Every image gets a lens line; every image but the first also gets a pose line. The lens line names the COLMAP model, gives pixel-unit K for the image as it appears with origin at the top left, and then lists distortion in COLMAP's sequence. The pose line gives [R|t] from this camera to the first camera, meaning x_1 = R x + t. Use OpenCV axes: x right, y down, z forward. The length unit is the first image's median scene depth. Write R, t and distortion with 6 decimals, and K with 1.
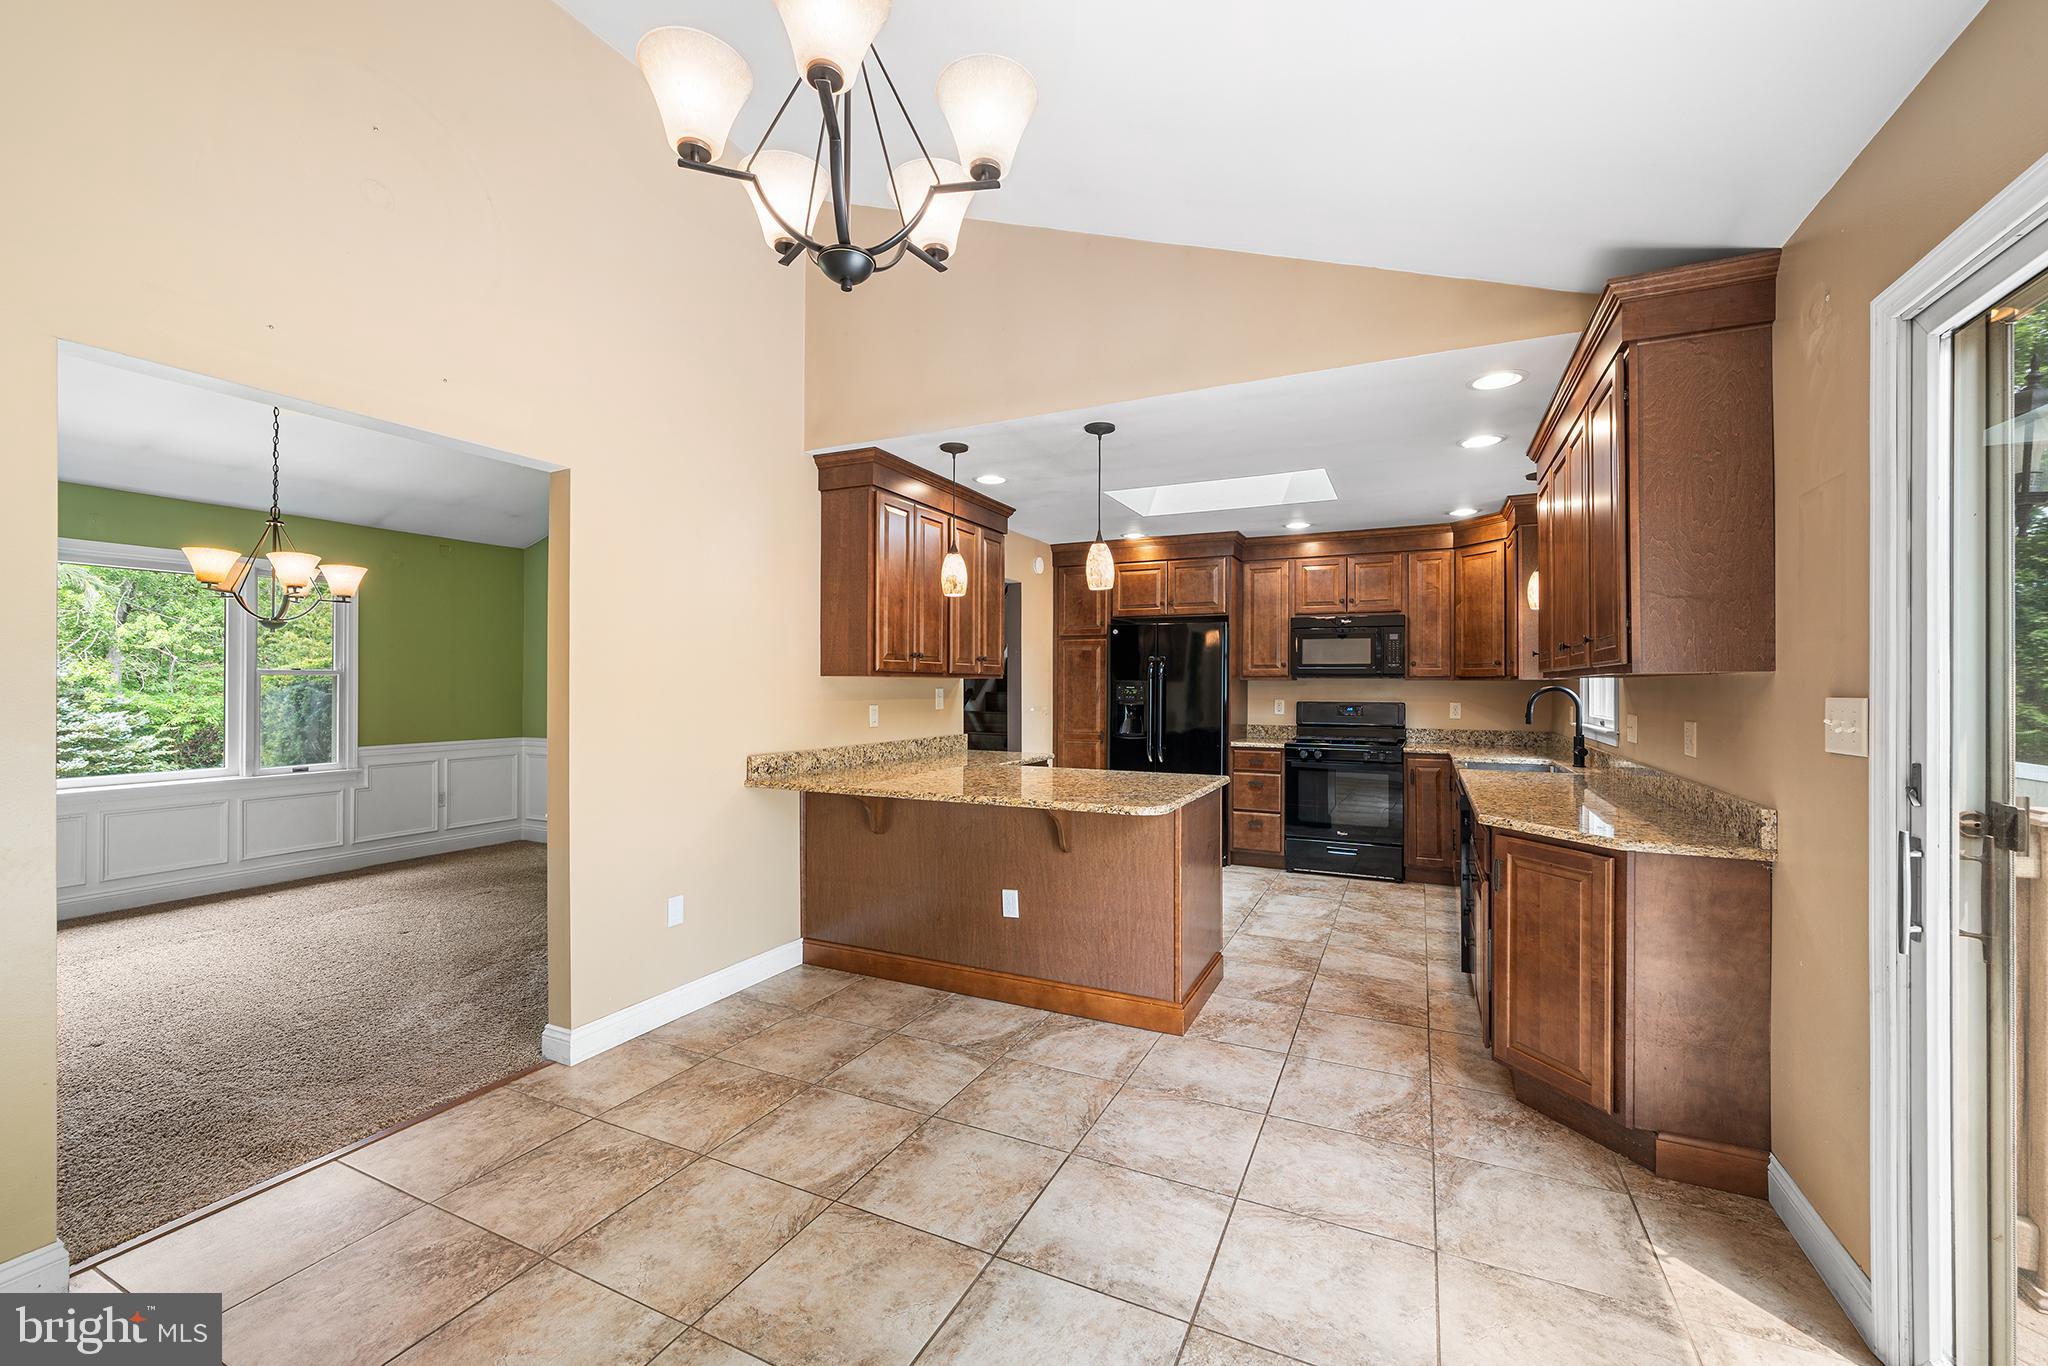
lens RADIAL K [[820.2, 0, 1029.4], [0, 820.2, 676.4], [0, 0, 1]] dist [-0.000371, -0.000084]
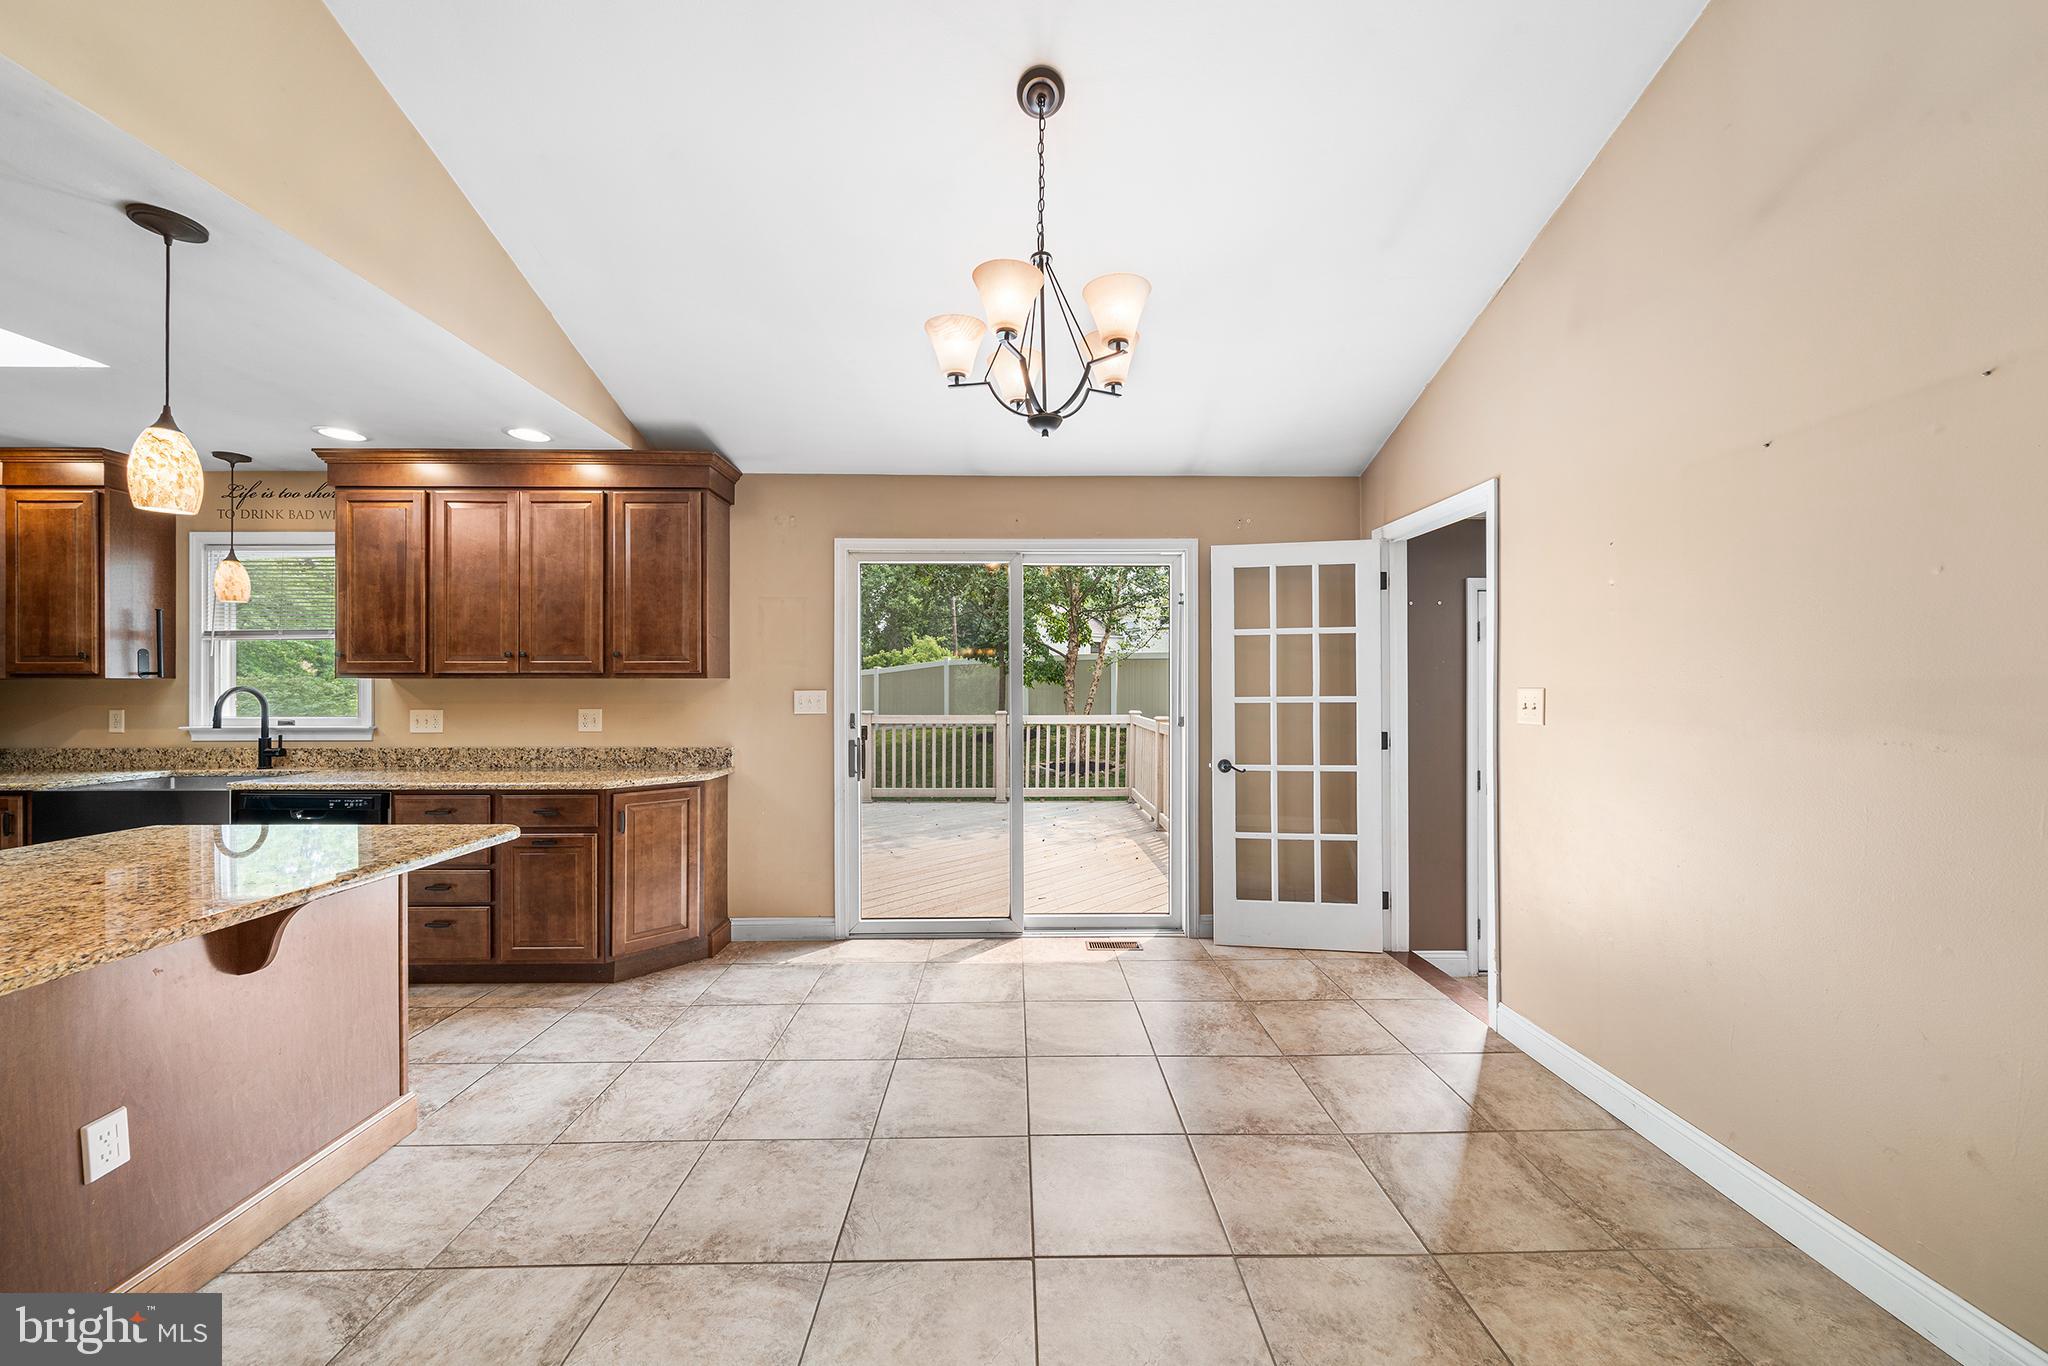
lens RADIAL K [[740.6, 0, 1022.7], [0, 740.6, 686.6], [0, 0, 1]] dist [-0.001168, 0.000047]
pose [[-0.443923, -0.000227, 0.896065, -0.540357], [-0.009253, 0.999948, -0.004331, 0.007945], [-0.896017, -0.010214, -0.443902, 0.605652]]
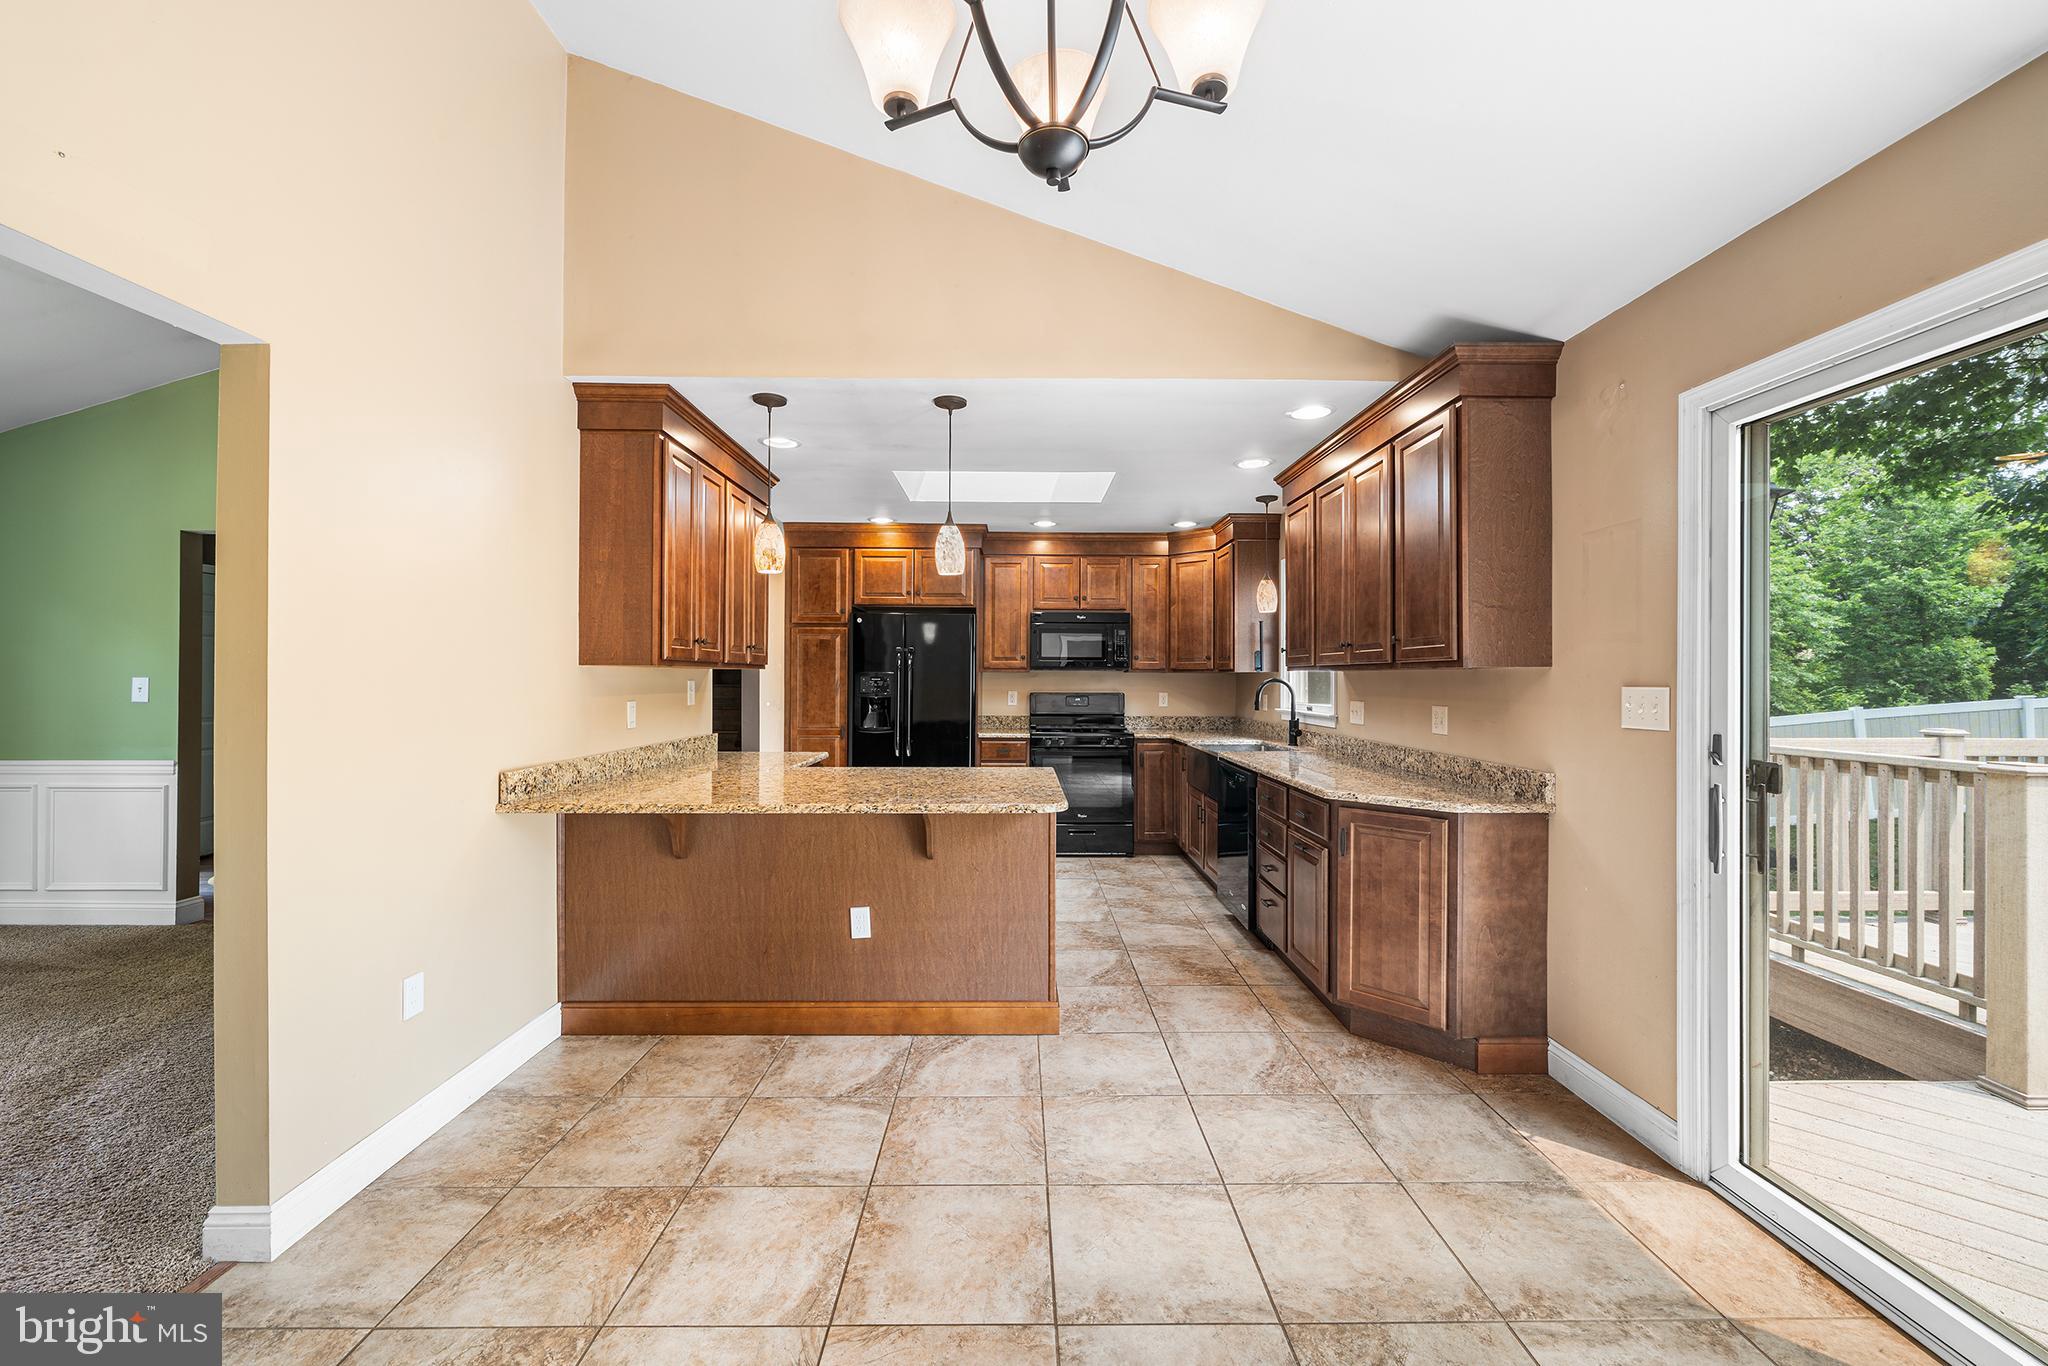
lens RADIAL K [[819.3, 0, 1025.8], [0, 819.3, 671.2], [0, 0, 1]] dist [-0.000011, -0.000221]
pose [[0.896720, 0.003647, 0.442582, -0.216115], [-0.005394, 0.999982, 0.002690, 0.000835], [-0.442565, -0.004800, 0.896724, 0.106058]]
